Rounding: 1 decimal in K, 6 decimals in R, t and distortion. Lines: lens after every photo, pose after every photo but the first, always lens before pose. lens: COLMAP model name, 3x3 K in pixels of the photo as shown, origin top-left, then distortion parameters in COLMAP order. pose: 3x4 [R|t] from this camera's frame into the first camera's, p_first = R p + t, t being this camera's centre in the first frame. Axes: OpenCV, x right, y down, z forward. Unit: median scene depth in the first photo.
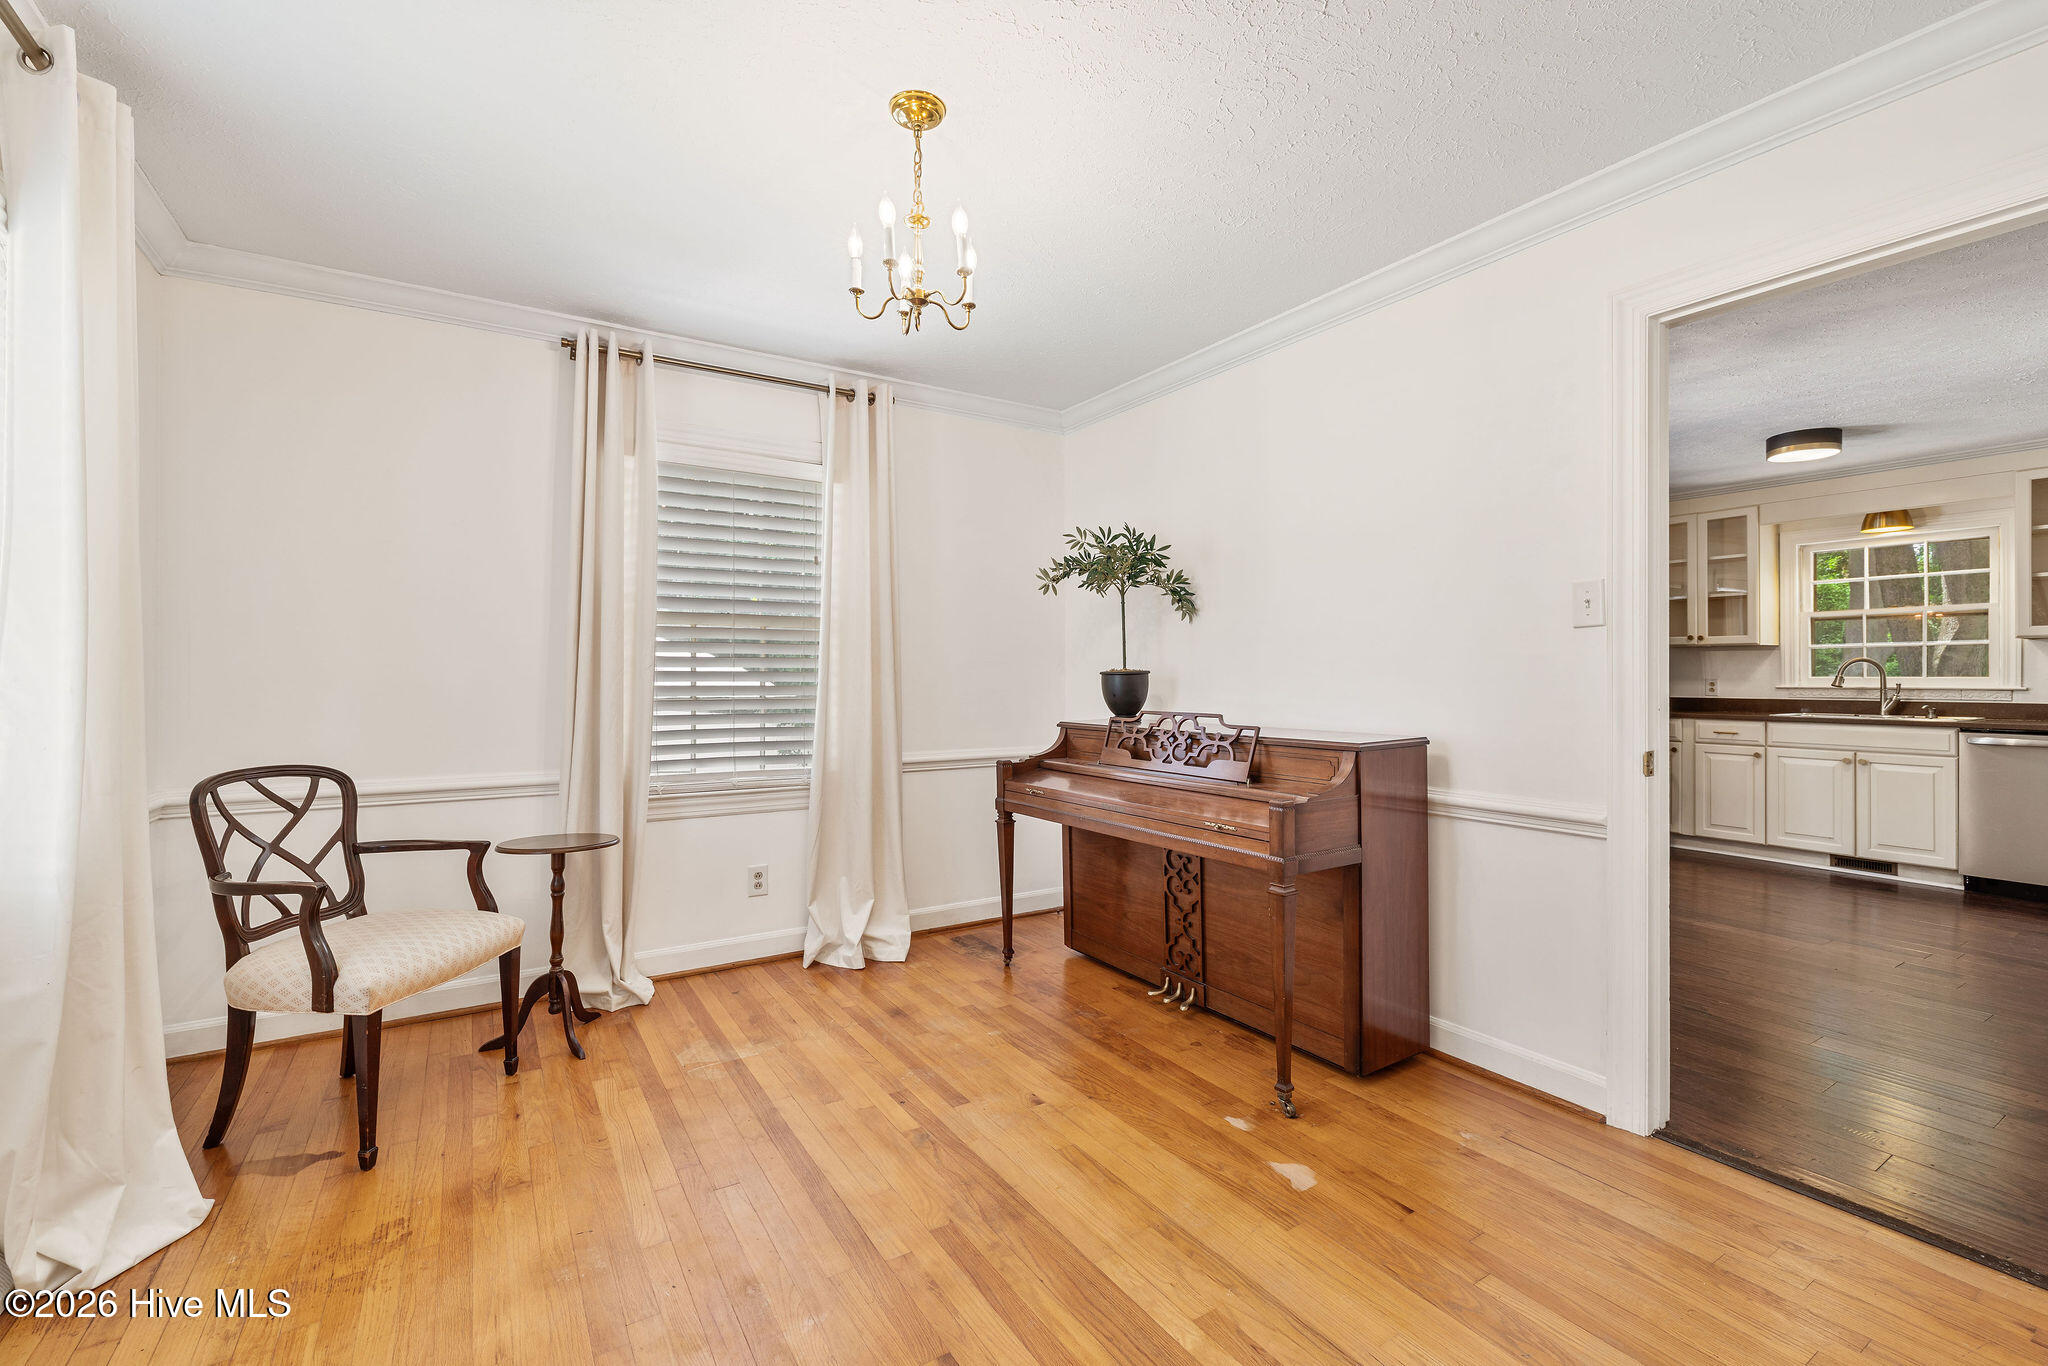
lens RADIAL K [[874.3, 0, 1028.6], [0, 874.3, 669.9], [0, 0, 1]] dist [-0.000071, 0.000177]
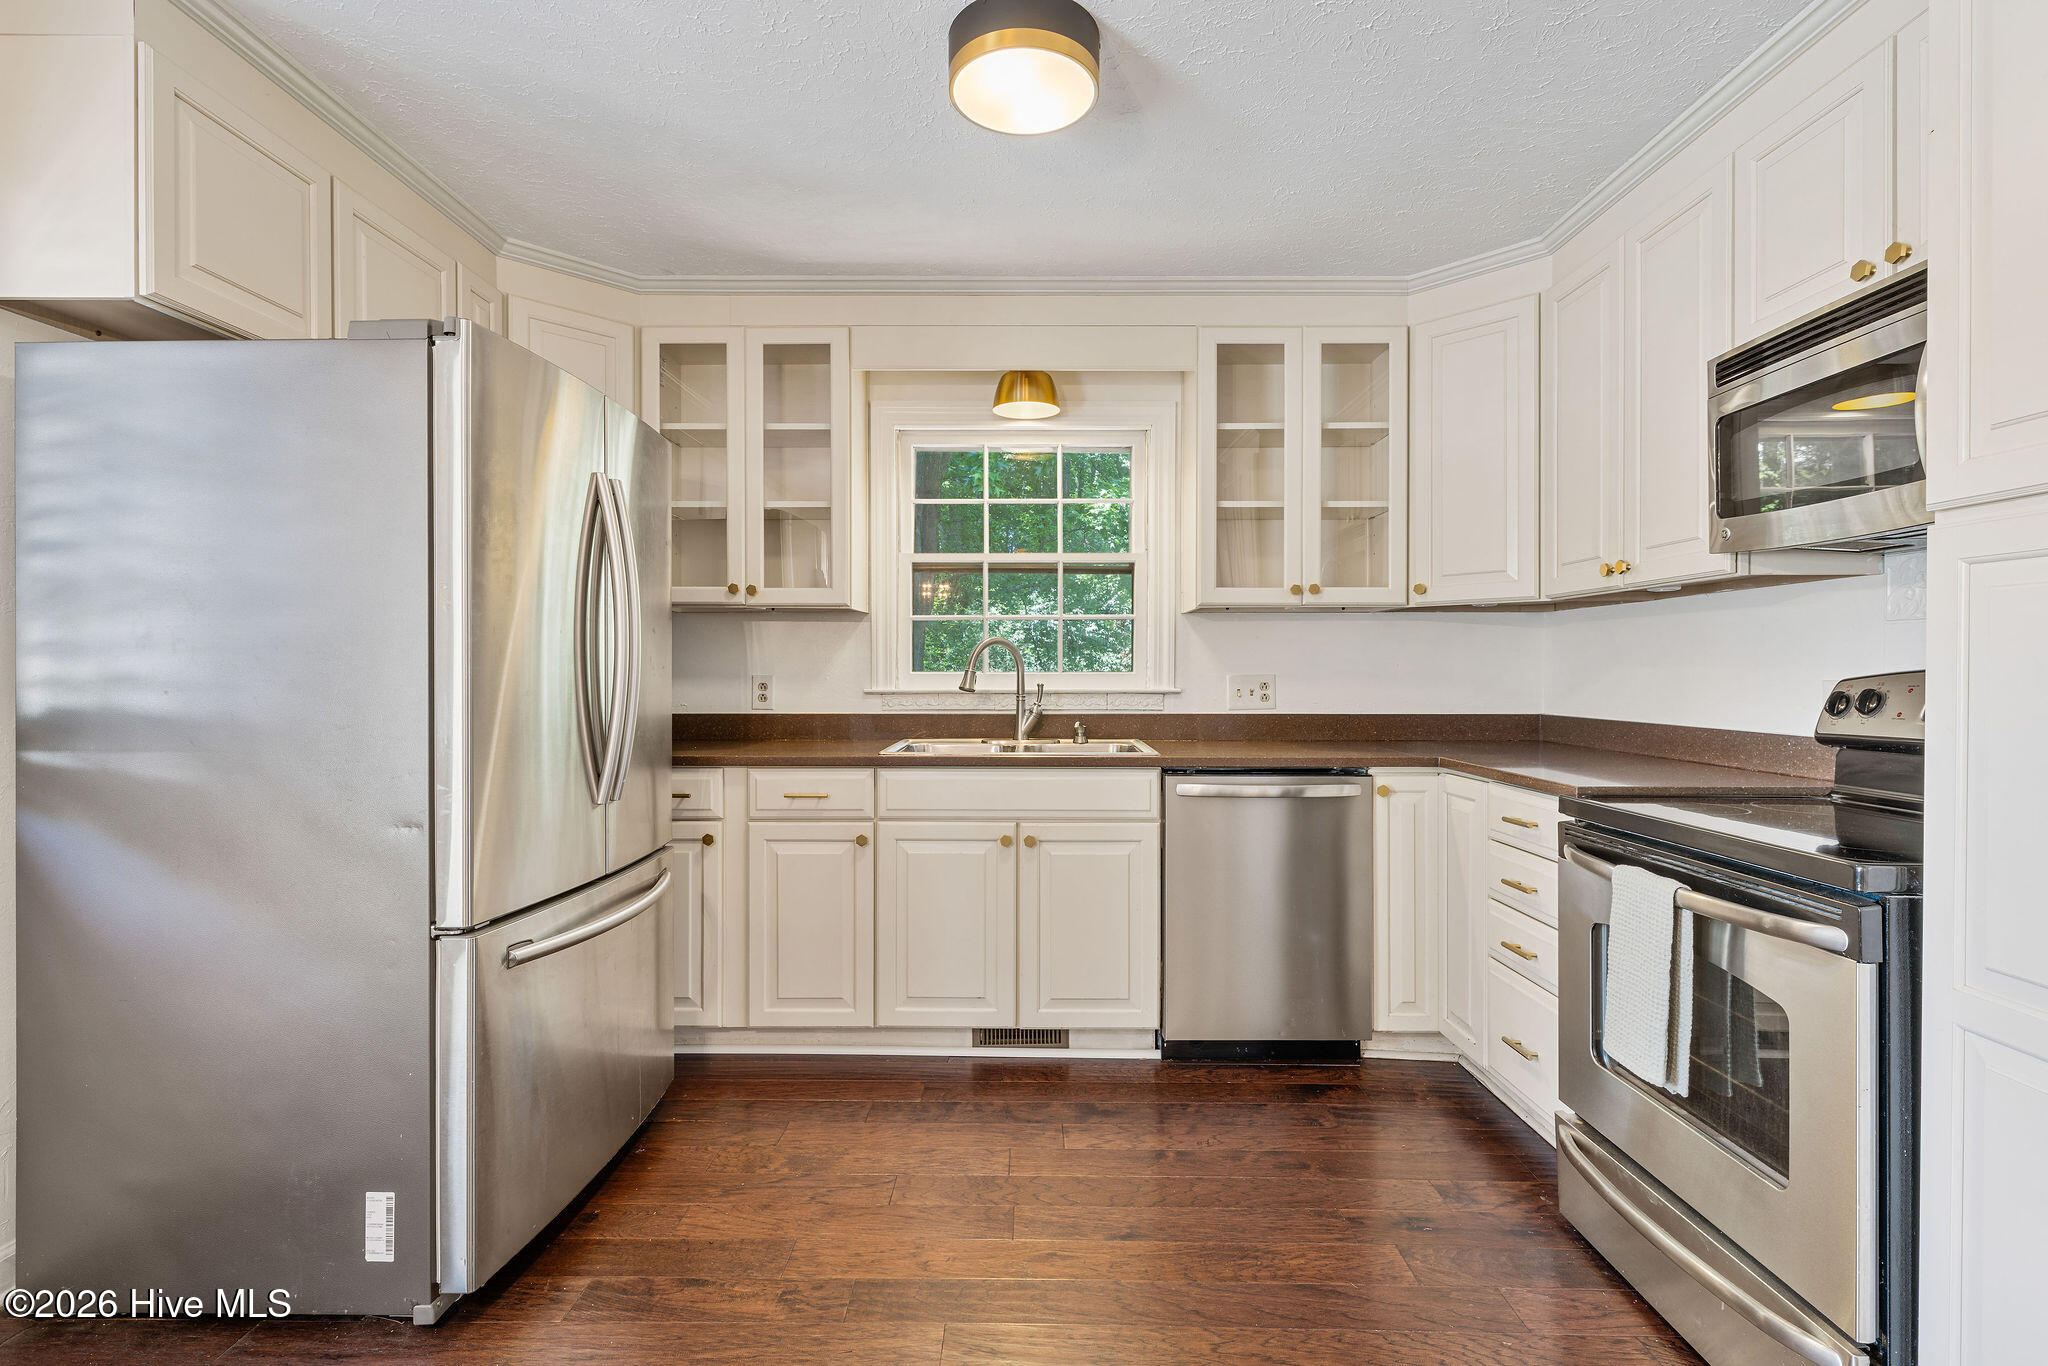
lens RADIAL K [[970.8, 0, 1024.0], [0, 970.8, 683.0], [0, 0, 1]] dist [0.000766, 0.000014]
pose [[0.550145, -0.009425, 0.835016, 0.458764], [-0.005392, 0.999875, 0.014839, 0.005989], [-0.835052, -0.012666, 0.550025, 0.656448]]
